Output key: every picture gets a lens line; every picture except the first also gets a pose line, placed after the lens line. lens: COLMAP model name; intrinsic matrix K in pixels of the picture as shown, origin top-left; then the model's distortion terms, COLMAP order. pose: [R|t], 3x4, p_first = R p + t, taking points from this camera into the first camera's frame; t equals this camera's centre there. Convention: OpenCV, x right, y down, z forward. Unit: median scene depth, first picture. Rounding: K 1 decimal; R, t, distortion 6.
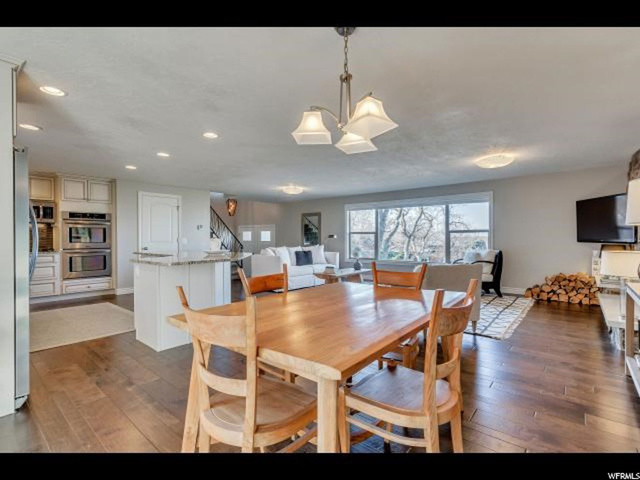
lens RADIAL K [[306.8, 0, 326.3], [0, 306.8, 242.5], [0, 0, 1]] dist [0.001260, -0.000055]
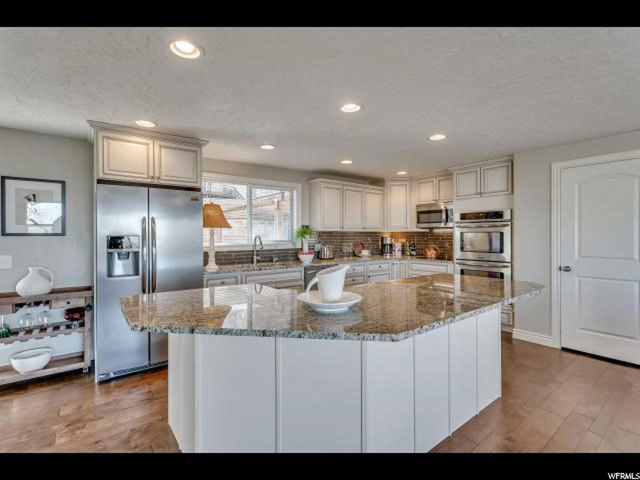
lens RADIAL K [[306.8, 0, 321.1], [0, 306.8, 234.6], [0, 0, 1]] dist [0.001260, -0.000055]
pose [[-0.256003, -0.001805, -0.966674, 0.024865], [-0.011368, 0.999935, 0.001144, -0.038072], [0.966609, 0.011282, -0.256007, 0.808166]]
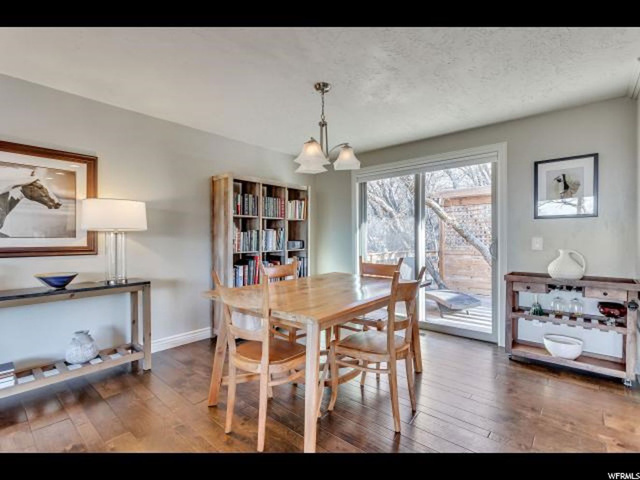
lens RADIAL K [[306.8, 0, 317.5], [0, 306.8, 237.8], [0, 0, 1]] dist [0.001260, -0.000055]
pose [[-0.998169, -0.001662, 0.060465, 0.018907], [-0.000419, 0.999788, 0.020569, -0.020242], [-0.060486, 0.020507, -0.997958, 0.760737]]
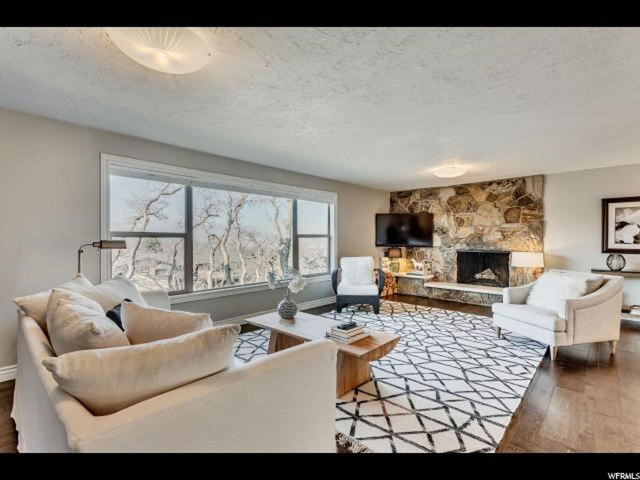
lens RADIAL K [[306.8, 0, 321.9], [0, 306.8, 240.5], [0, 0, 1]] dist [0.001260, -0.000055]
pose [[0.063686, -0.004653, 0.997959, -0.456256], [0.011530, 0.999926, 0.003927, -0.035486], [-0.997903, 0.011257, 0.063735, 1.191399]]
